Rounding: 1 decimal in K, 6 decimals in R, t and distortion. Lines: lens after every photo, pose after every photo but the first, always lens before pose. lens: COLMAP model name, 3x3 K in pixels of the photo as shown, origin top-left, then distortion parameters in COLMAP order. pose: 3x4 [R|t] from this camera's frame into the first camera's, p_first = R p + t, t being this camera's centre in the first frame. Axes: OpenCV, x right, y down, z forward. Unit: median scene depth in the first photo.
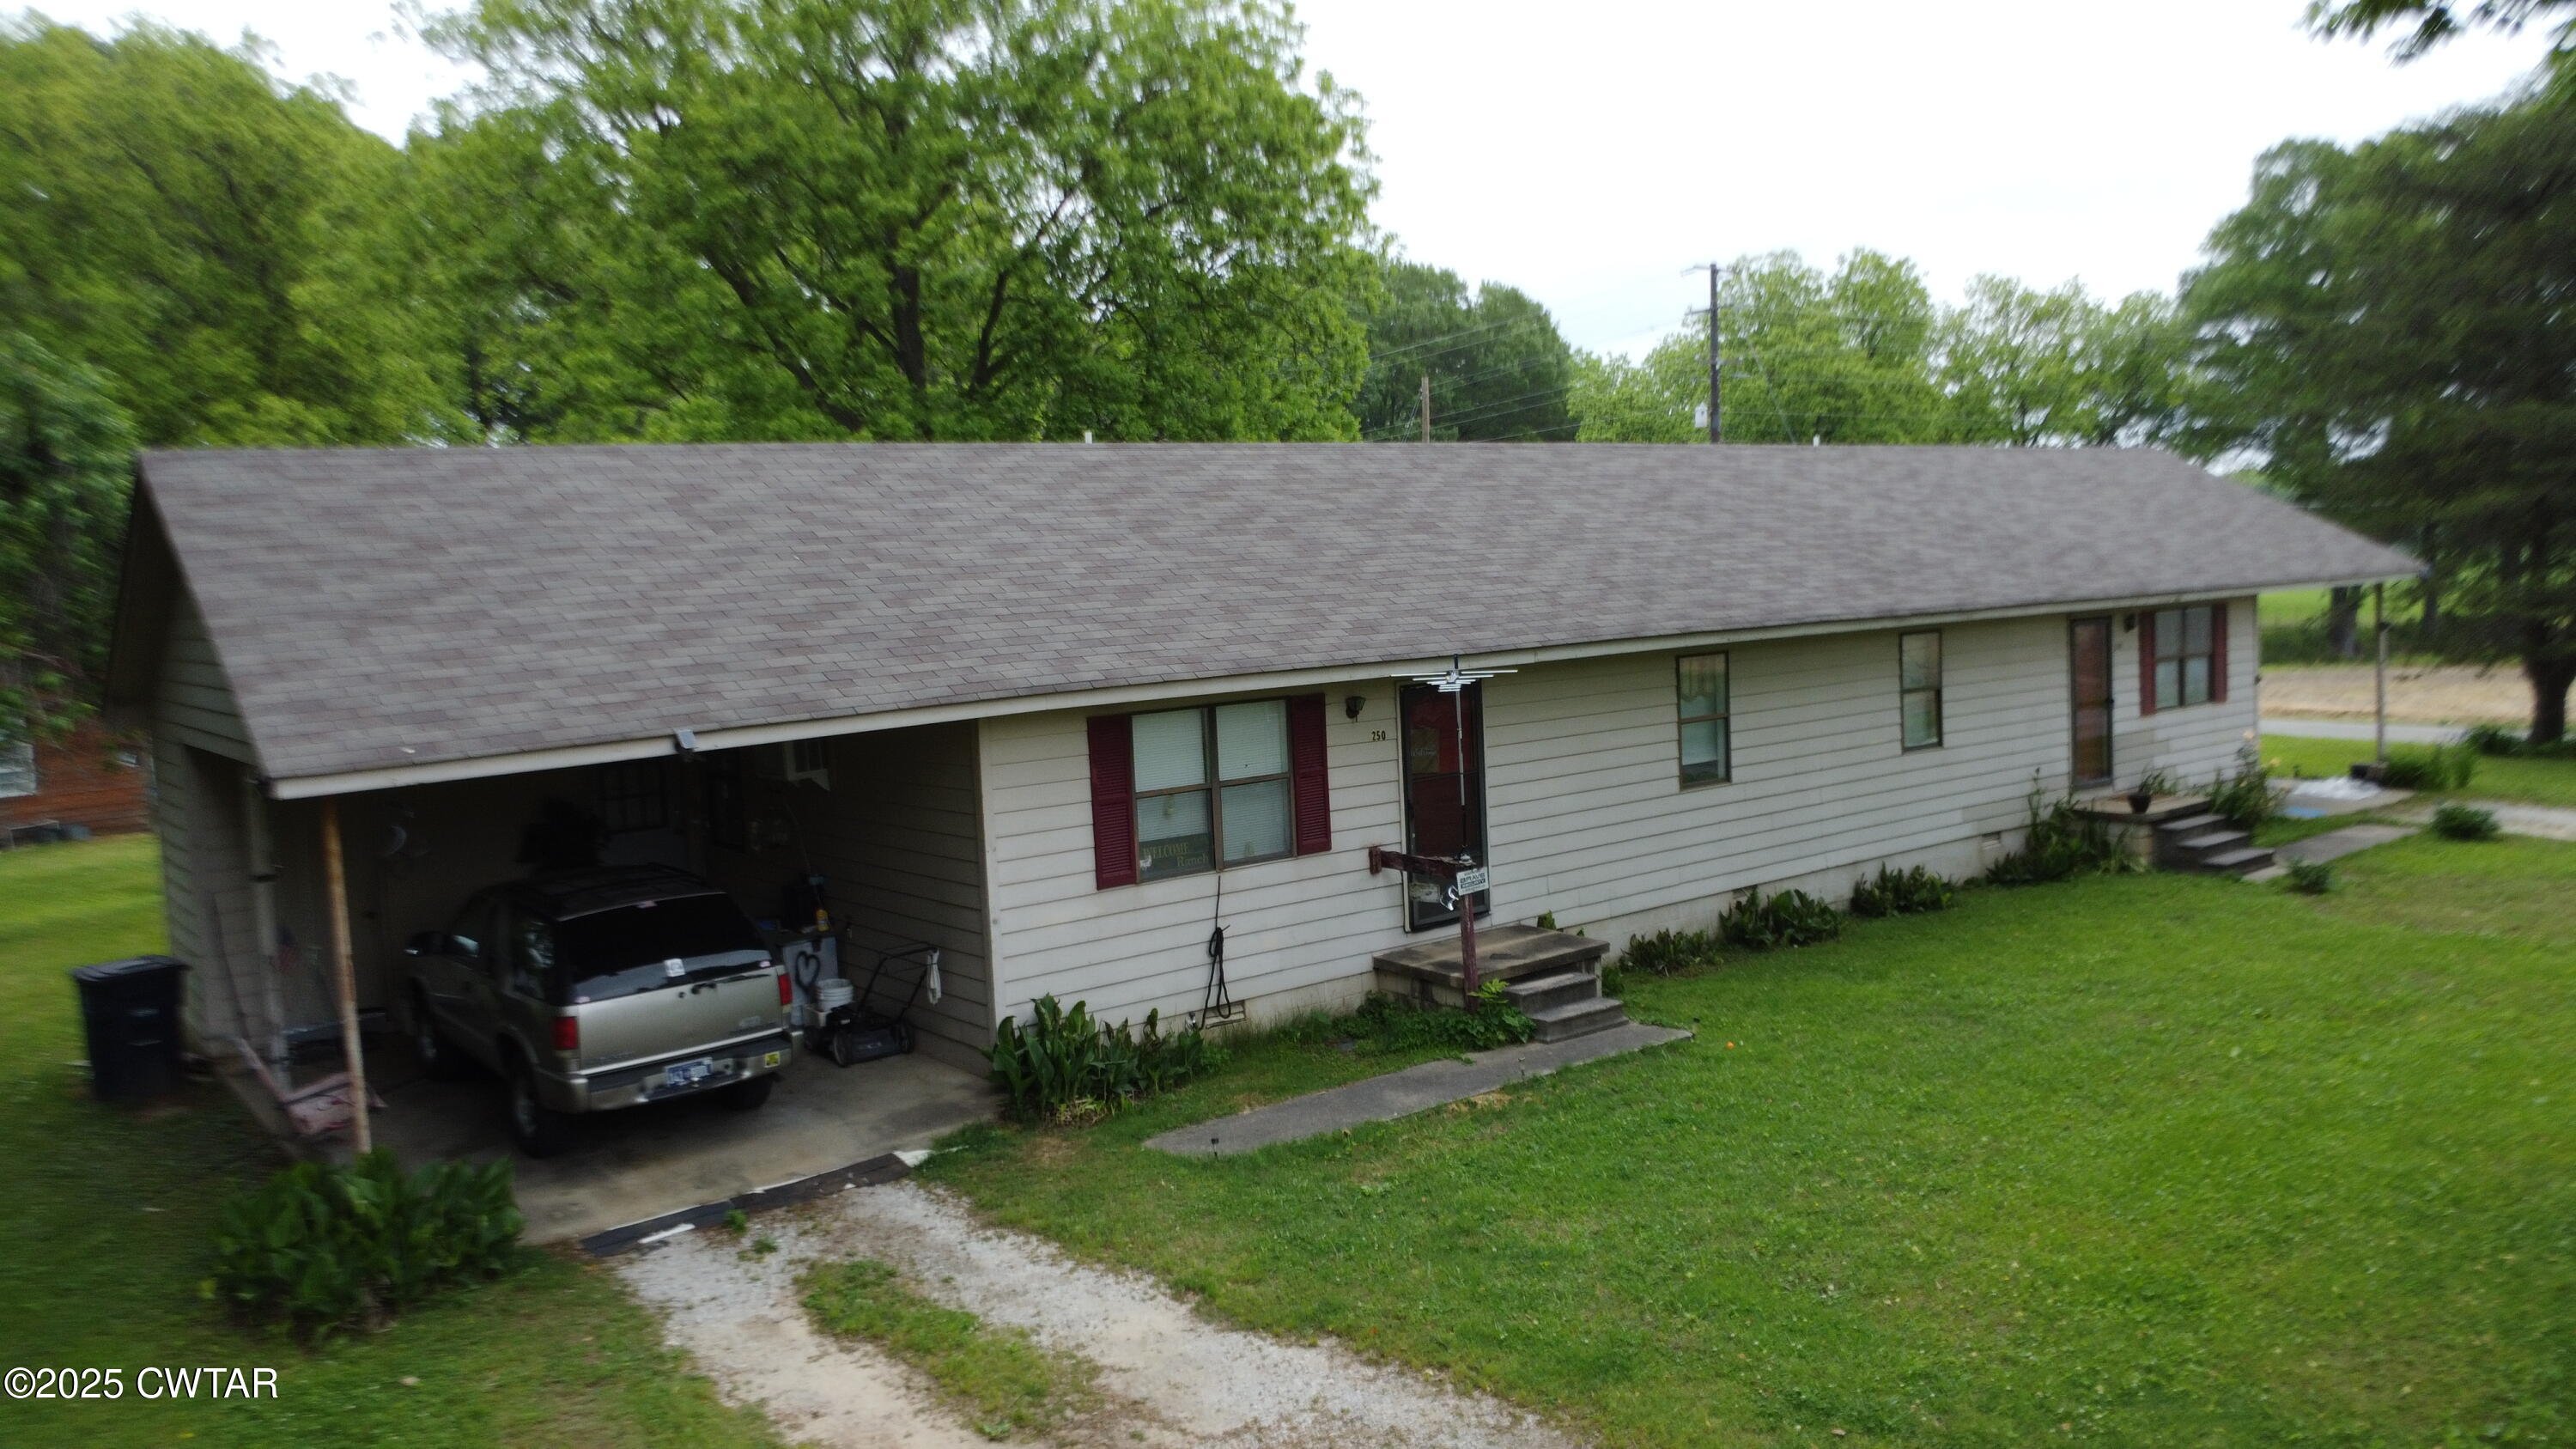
lens RADIAL K [[1868.4, 0, 1272.8], [0, 1868.4, 742.1], [0, 0, 1]] dist [-0.018365, -0.002459]
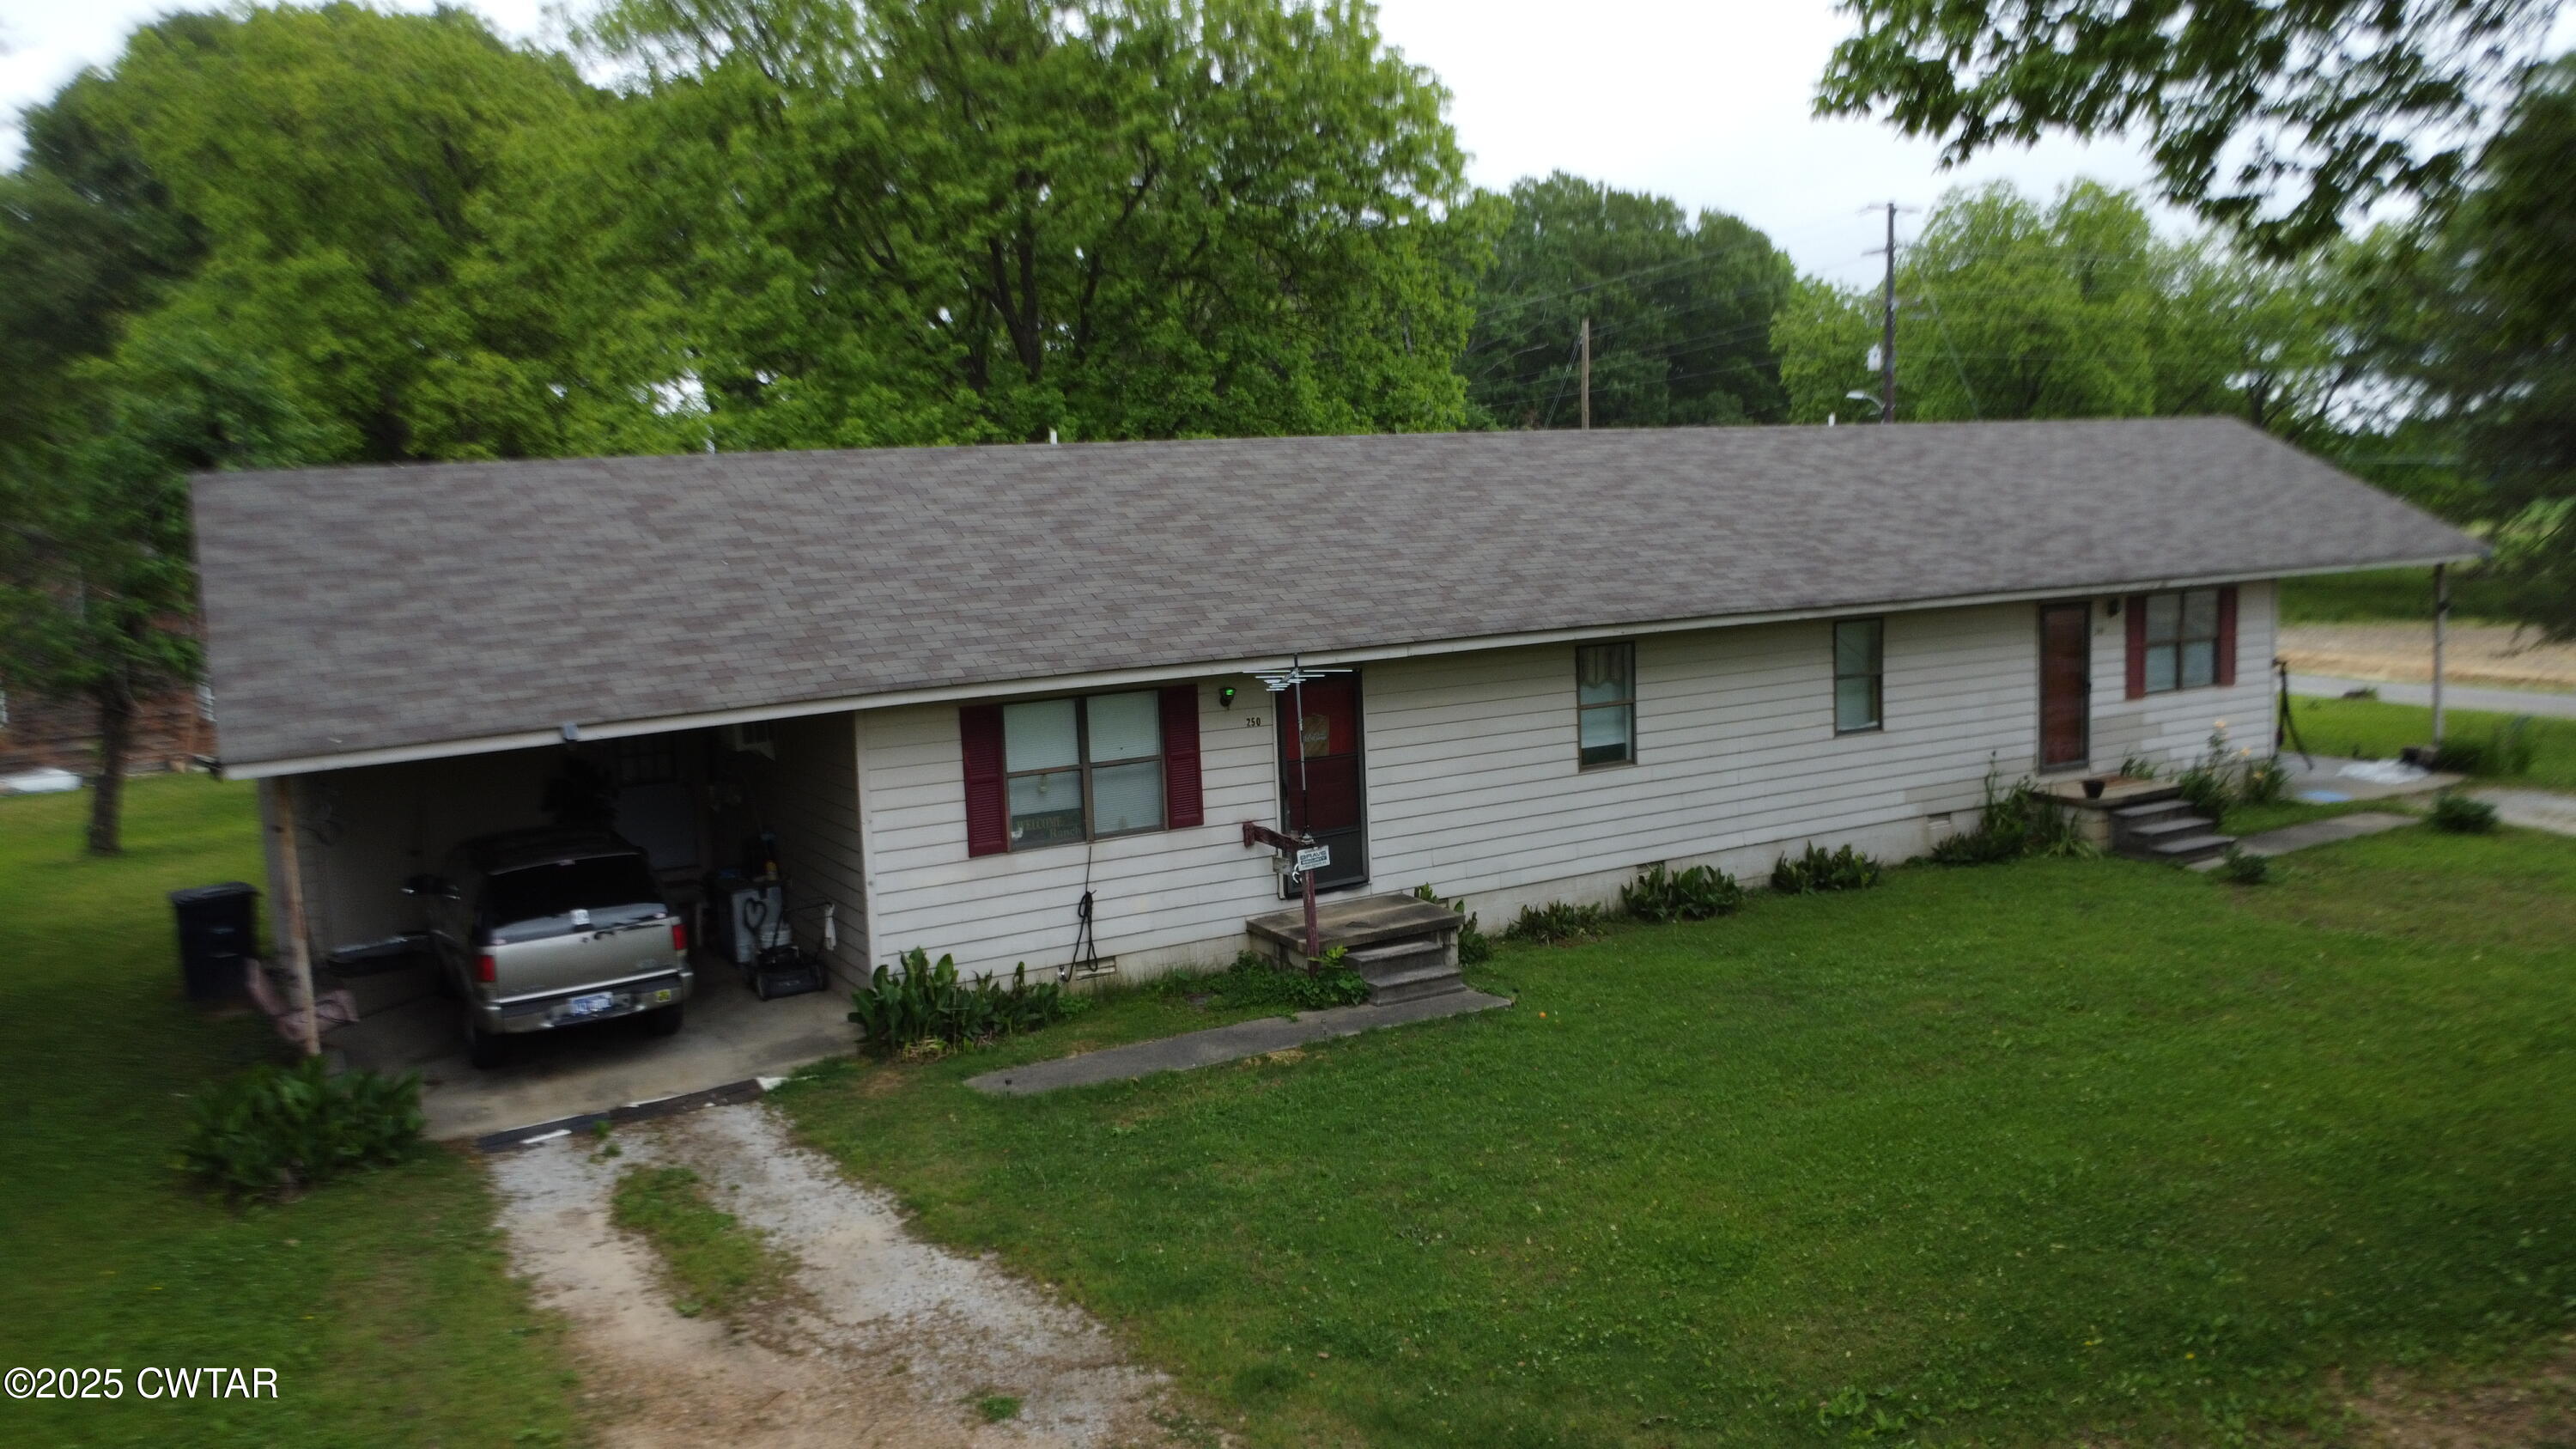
lens RADIAL K [[1868.4, 0, 1287.5], [0, 1868.4, 729.6], [0, 0, 1]] dist [-0.018365, -0.002459]
pose [[0.991529, 0.024095, -0.127631, 0.235365], [-0.019398, 0.999093, 0.037915, -0.044902], [0.128429, -0.035118, 0.991097, -0.105582]]
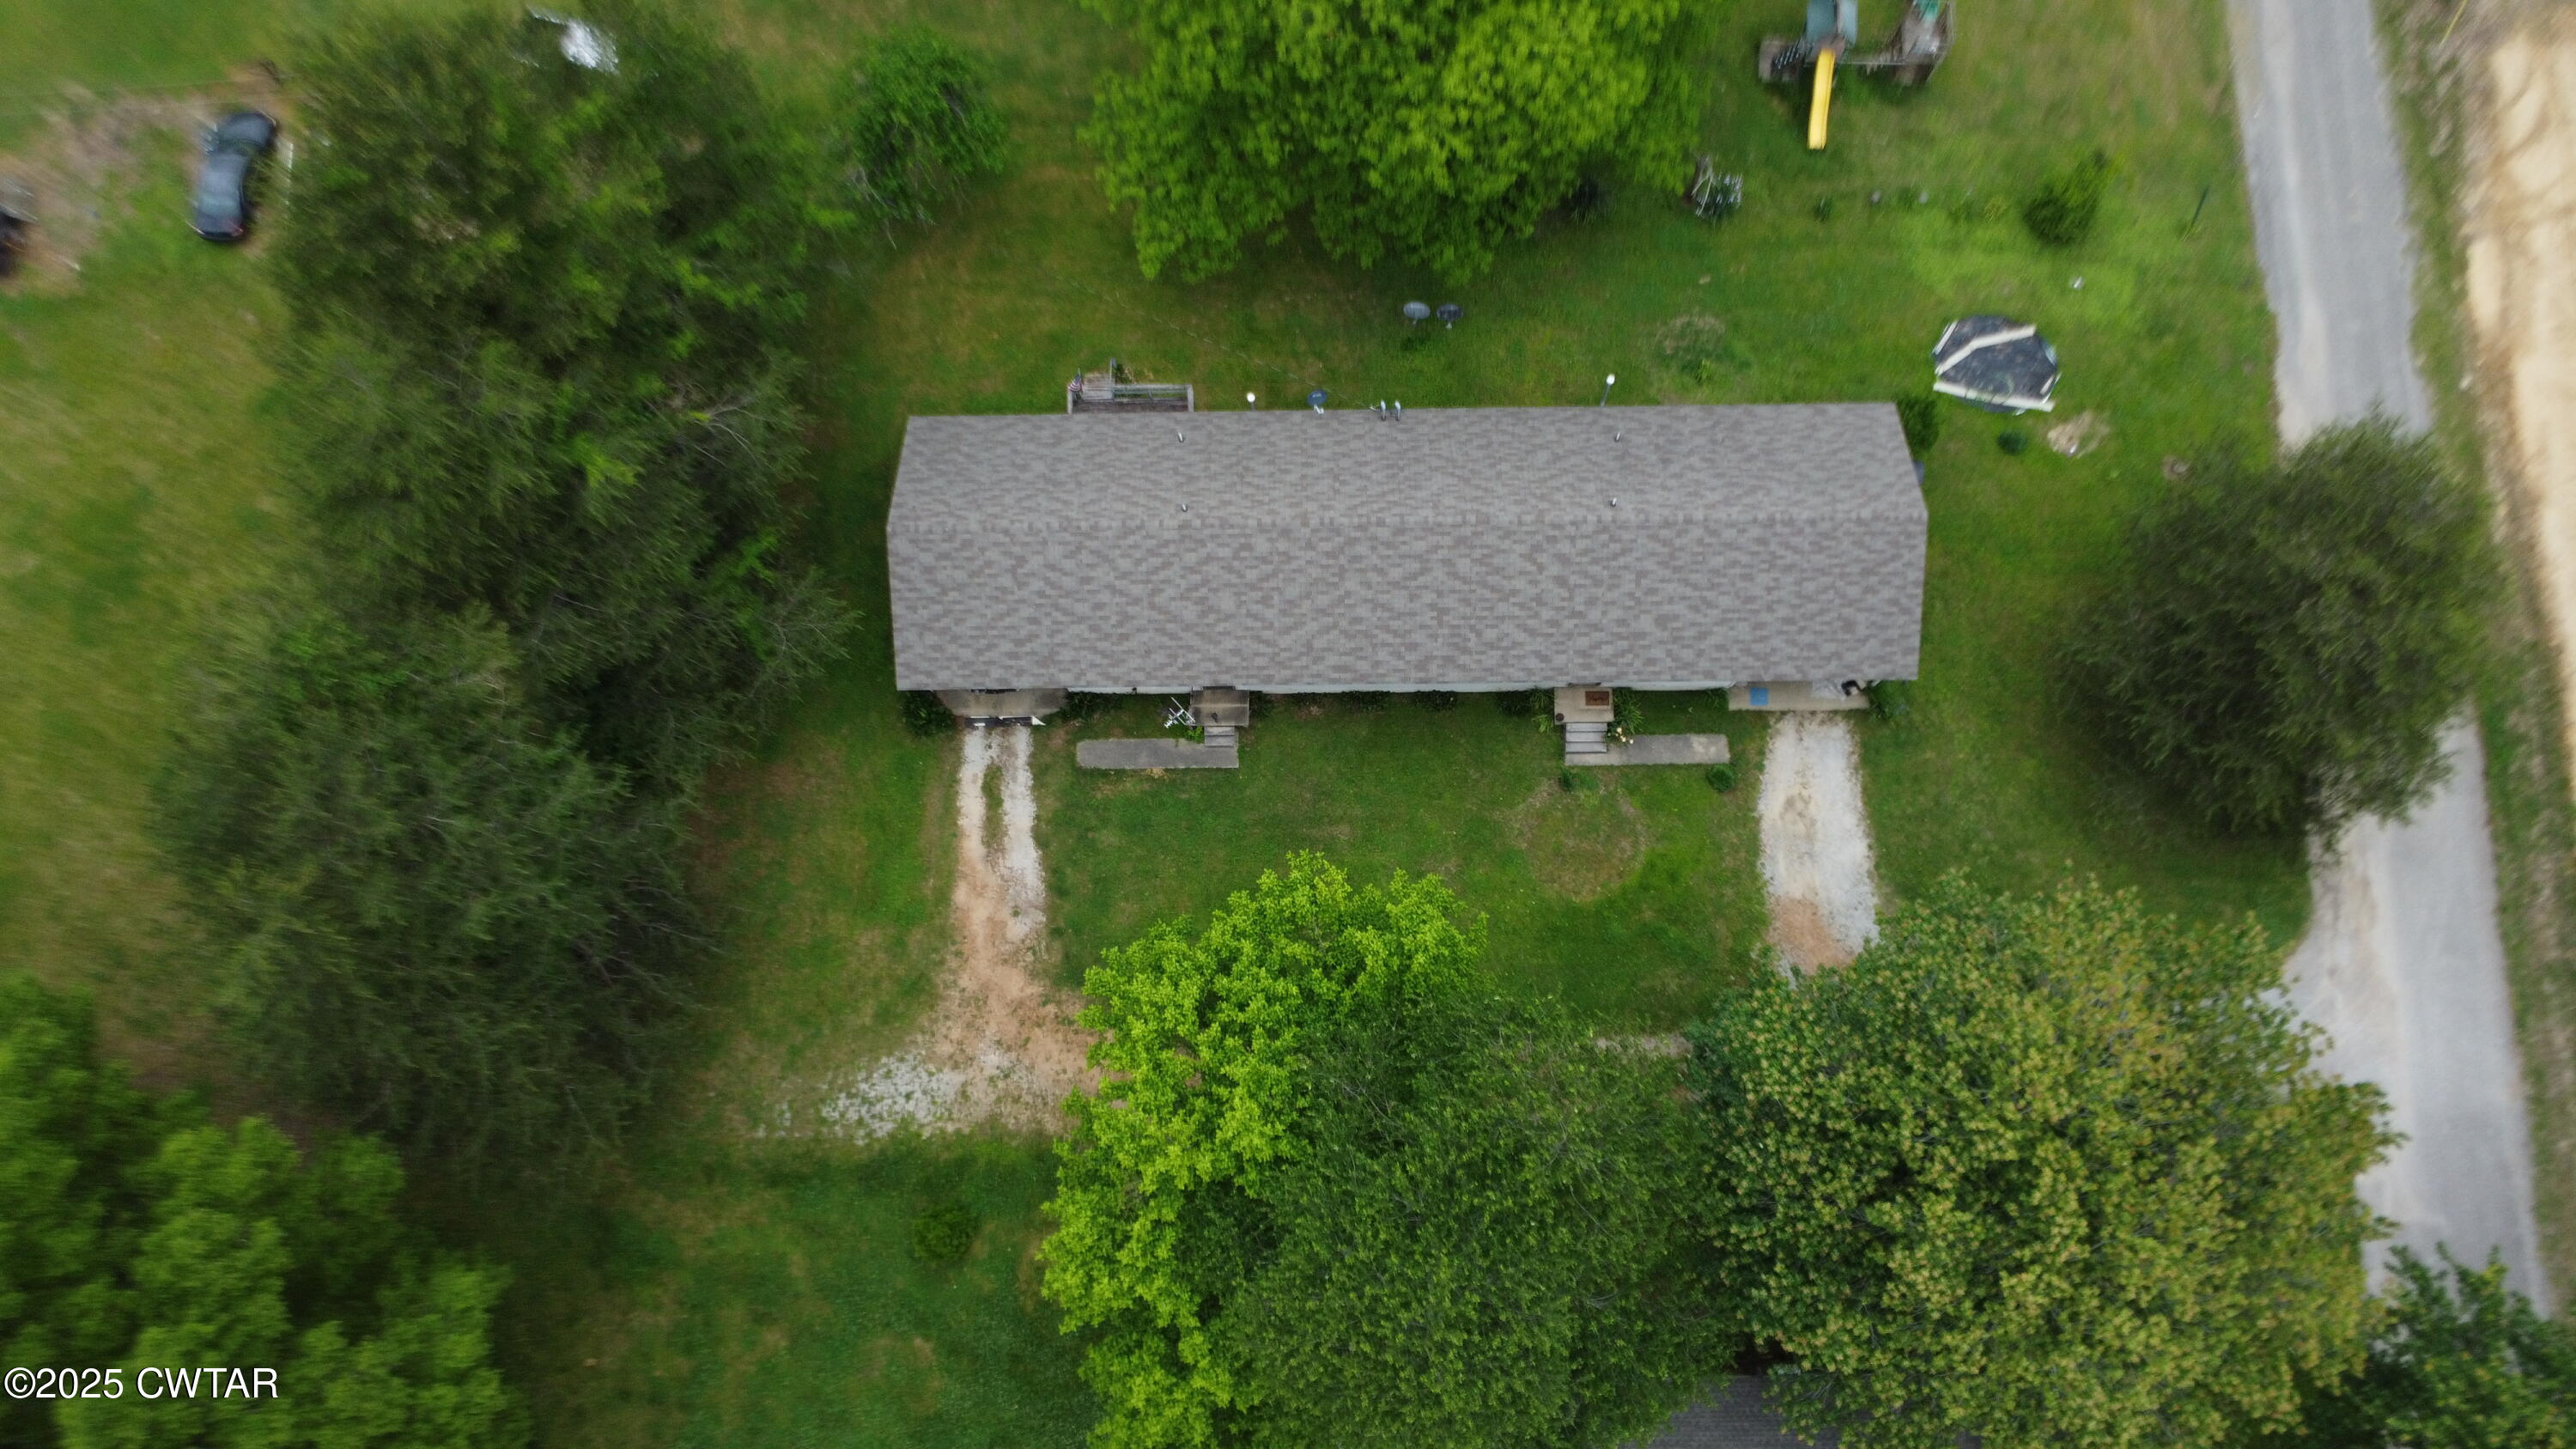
lens RADIAL K [[1868.4, 0, 1296.4], [0, 1868.4, 714.8], [0, 0, 1]] dist [-0.018365, -0.002459]
pose [[0.796349, 0.594606, -0.110775, 0.685228], [-0.089933, 0.297519, 0.950471, -3.519508], [0.598114, -0.746944, 0.290404, 0.057789]]
